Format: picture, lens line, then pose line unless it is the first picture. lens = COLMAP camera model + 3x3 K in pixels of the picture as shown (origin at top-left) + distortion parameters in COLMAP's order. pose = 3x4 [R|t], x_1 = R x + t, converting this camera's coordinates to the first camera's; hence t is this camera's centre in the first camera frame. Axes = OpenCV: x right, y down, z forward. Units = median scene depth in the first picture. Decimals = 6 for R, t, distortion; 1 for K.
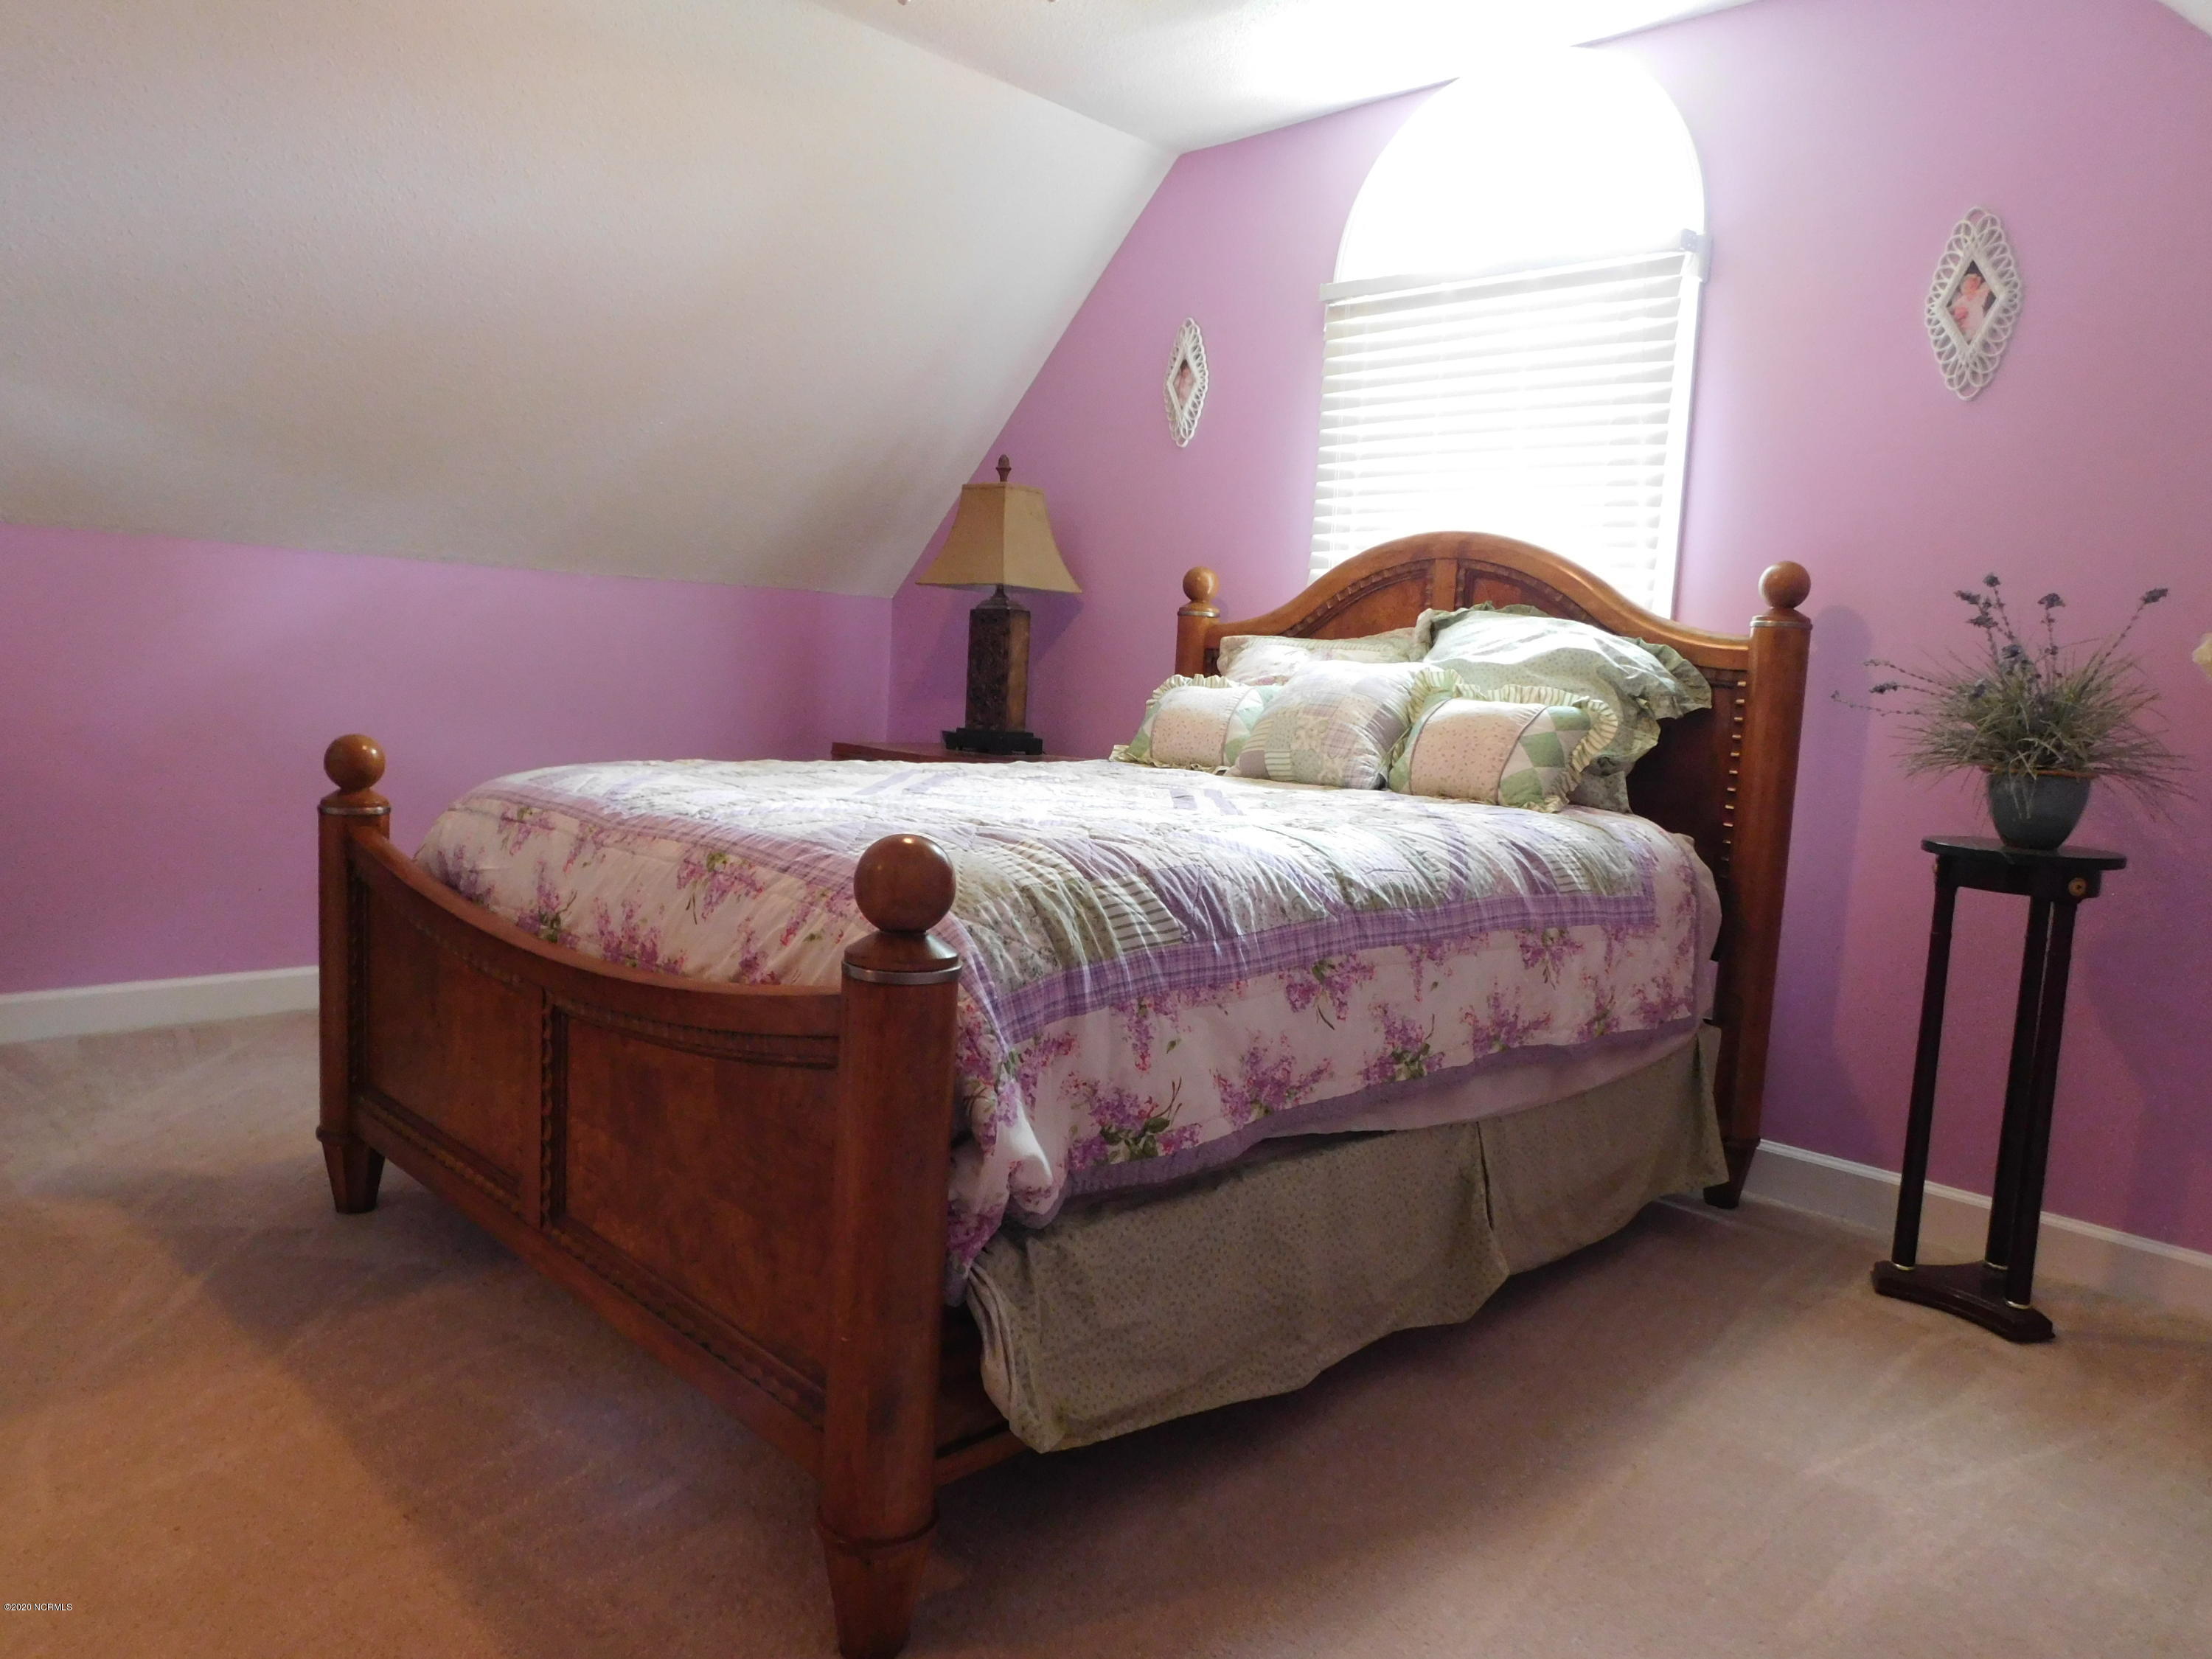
lens RADIAL K [[1465.2, 0, 1091.6], [0, 1465.2, 821.5], [0, 0, 1]] dist [-0.054229, 0.035799]
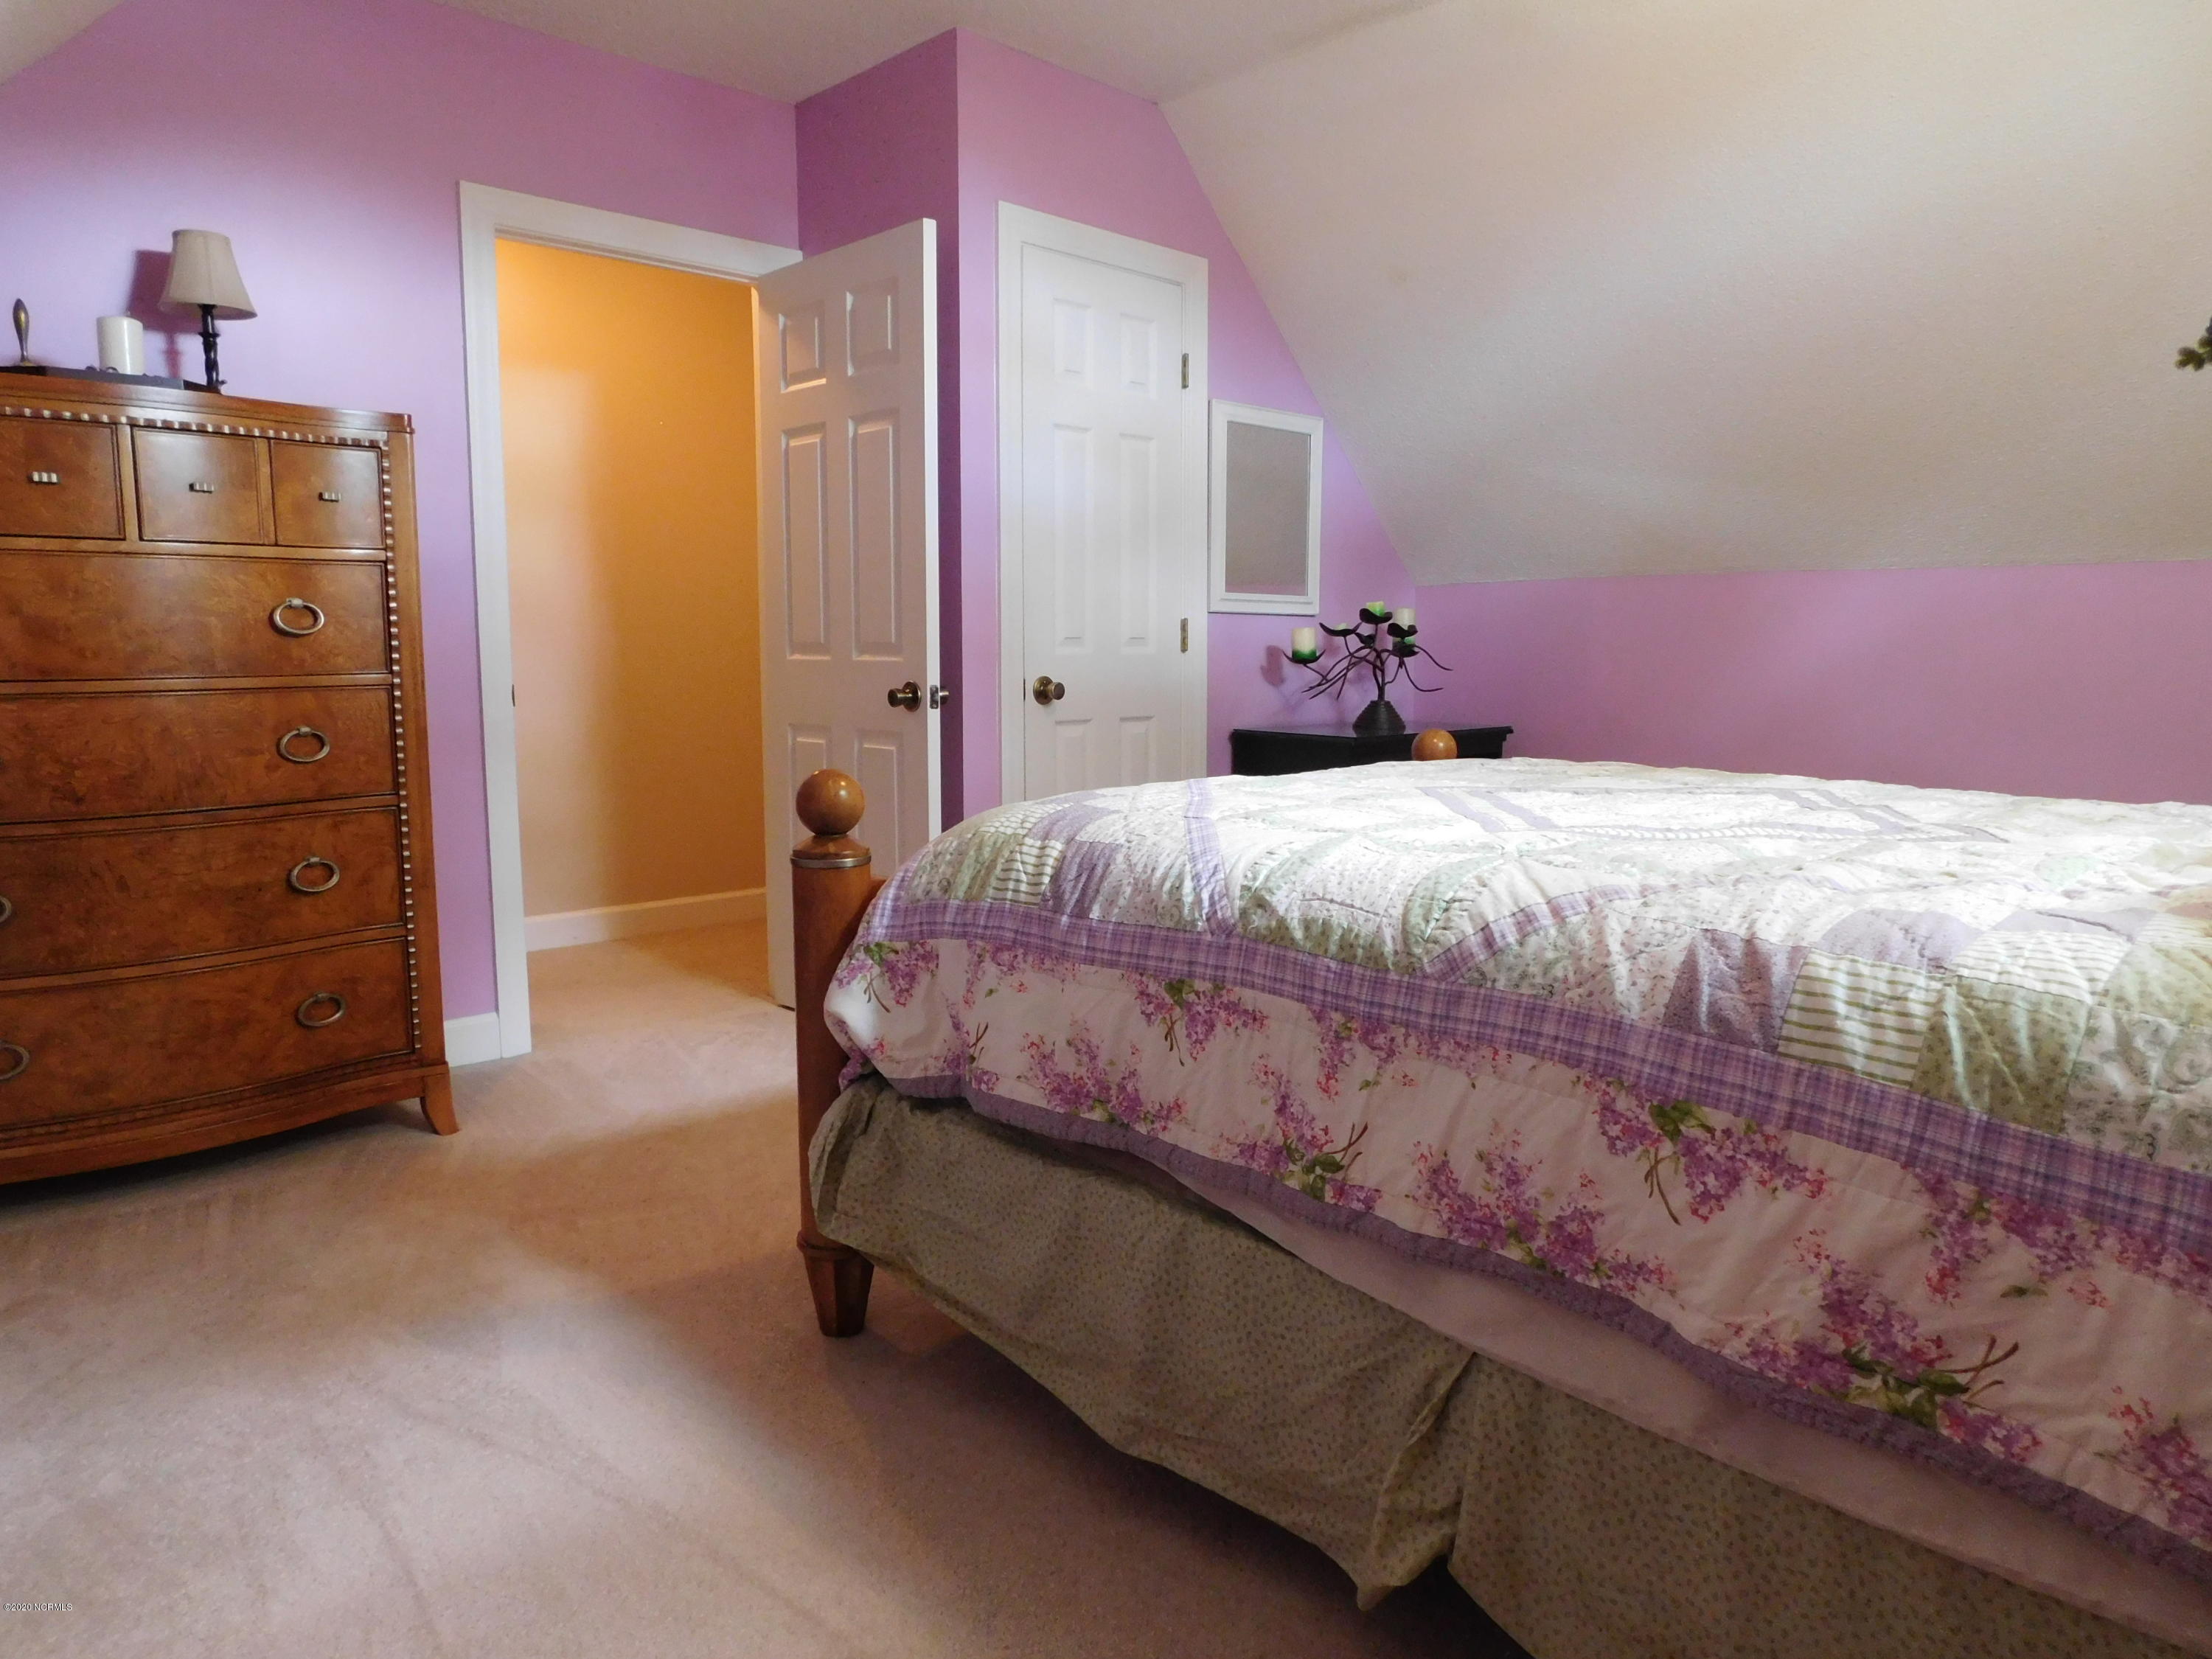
lens RADIAL K [[1465.2, 0, 1091.6], [0, 1465.2, 821.5], [0, 0, 1]] dist [-0.054229, 0.035799]
pose [[-0.015593, 0.055657, -0.998328, 0.949372], [-0.111722, 0.992100, 0.057055, -0.036459], [0.993617, 0.112424, -0.009252, 0.896607]]
